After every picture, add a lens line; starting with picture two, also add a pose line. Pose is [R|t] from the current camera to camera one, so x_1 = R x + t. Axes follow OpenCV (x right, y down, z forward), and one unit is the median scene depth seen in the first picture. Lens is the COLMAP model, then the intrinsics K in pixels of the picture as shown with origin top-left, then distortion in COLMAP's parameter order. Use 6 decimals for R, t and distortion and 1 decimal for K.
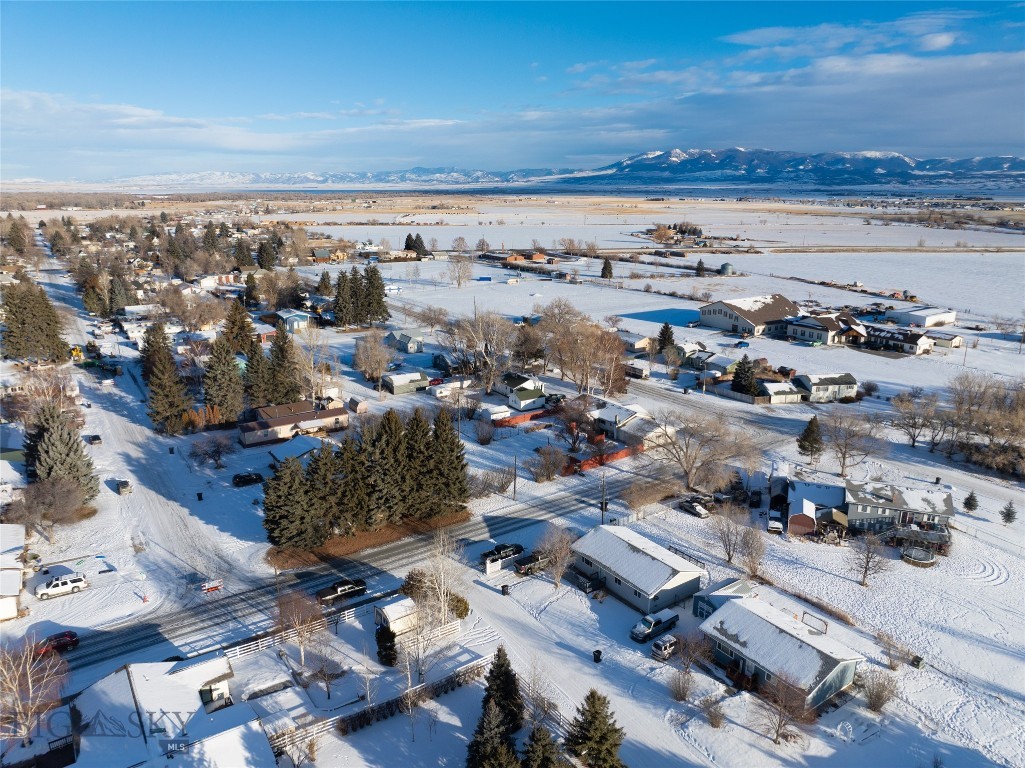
lens RADIAL K [[716.3, 0, 517.9], [0, 716.3, 383.6], [0, 0, 1]] dist [-0.030821, -0.006512]
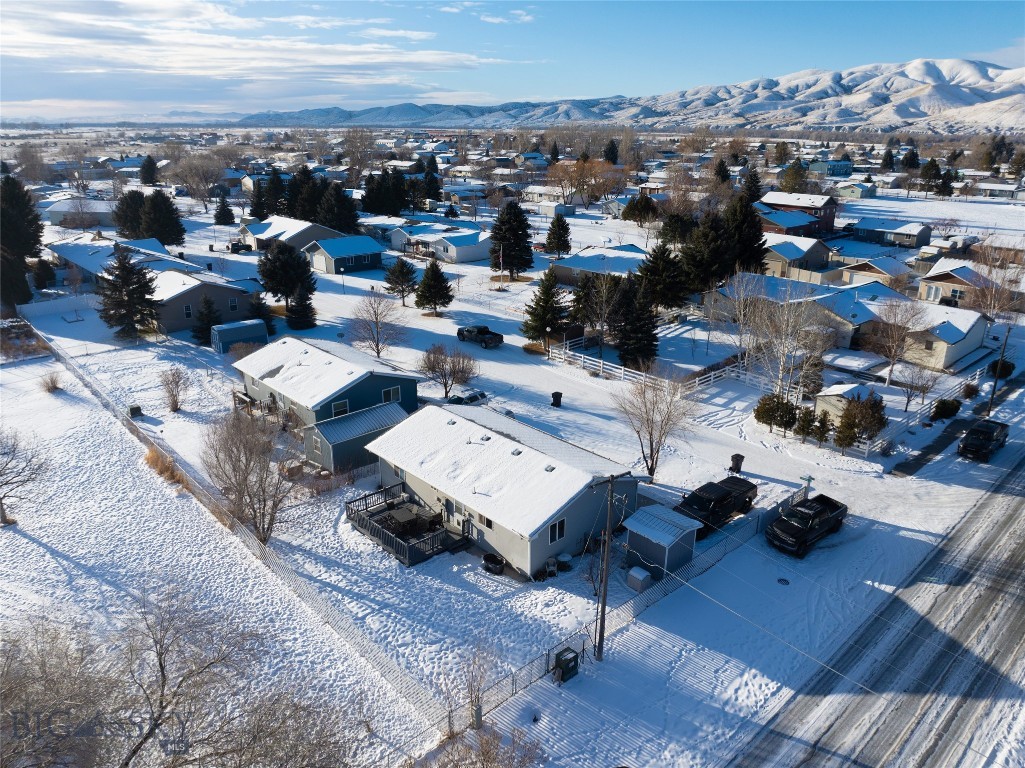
lens RADIAL K [[734.9, 0, 512.5], [0, 734.9, 384.0], [0, 0, 1]] dist [-0.046161, 0.001175]
pose [[-0.990762, 0.032666, -0.131616, 0.188914], [-0.048192, 0.822385, 0.566887, -0.062458], [0.126757, 0.567993, -0.813213, 1.168343]]
